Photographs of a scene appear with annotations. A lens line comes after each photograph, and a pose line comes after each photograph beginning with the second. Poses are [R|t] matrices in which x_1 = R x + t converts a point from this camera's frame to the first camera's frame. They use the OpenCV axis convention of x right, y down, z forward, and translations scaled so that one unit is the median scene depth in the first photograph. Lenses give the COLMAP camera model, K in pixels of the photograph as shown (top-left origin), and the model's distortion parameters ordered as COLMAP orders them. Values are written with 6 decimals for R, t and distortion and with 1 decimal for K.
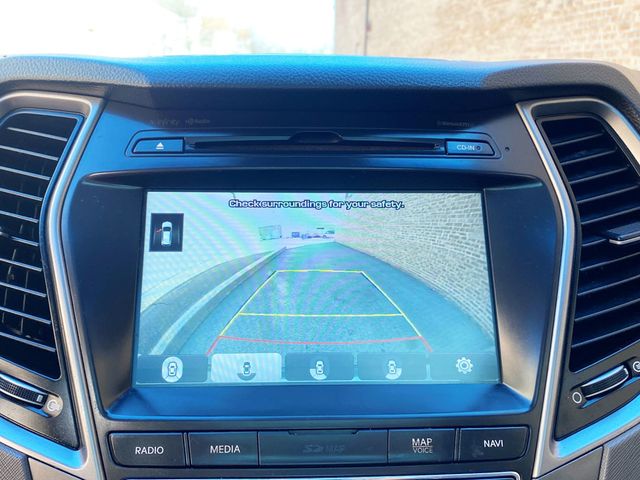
lens RADIAL K [[663.5, 0, 320.0], [0, 663.5, 240.0], [0, 0, 1]] dist [0.069219, -0.218744]
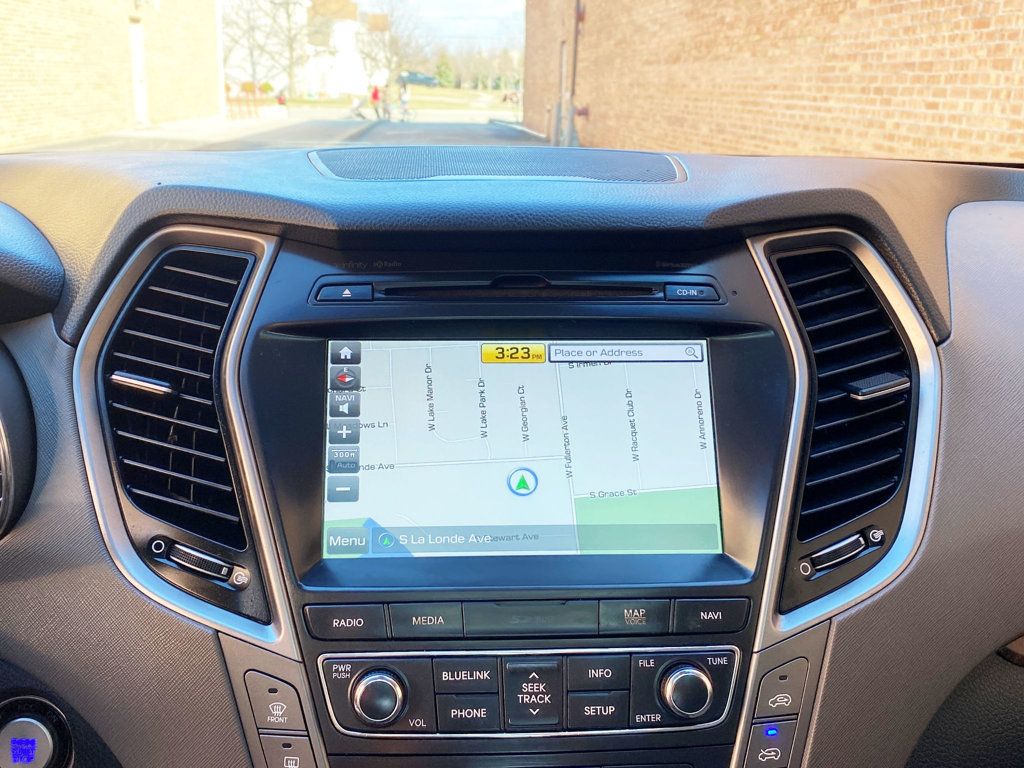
lens RADIAL K [[1061.6, 0, 512.0], [0, 1061.6, 384.0], [0, 0, 1]] dist [0.069219, -0.218744]
pose [[0.999963, -0.002692, 0.008226, -0.028507], [0.002472, 0.999643, 0.026586, -0.054419], [-0.008294, -0.026564, 0.999613, -0.430200]]
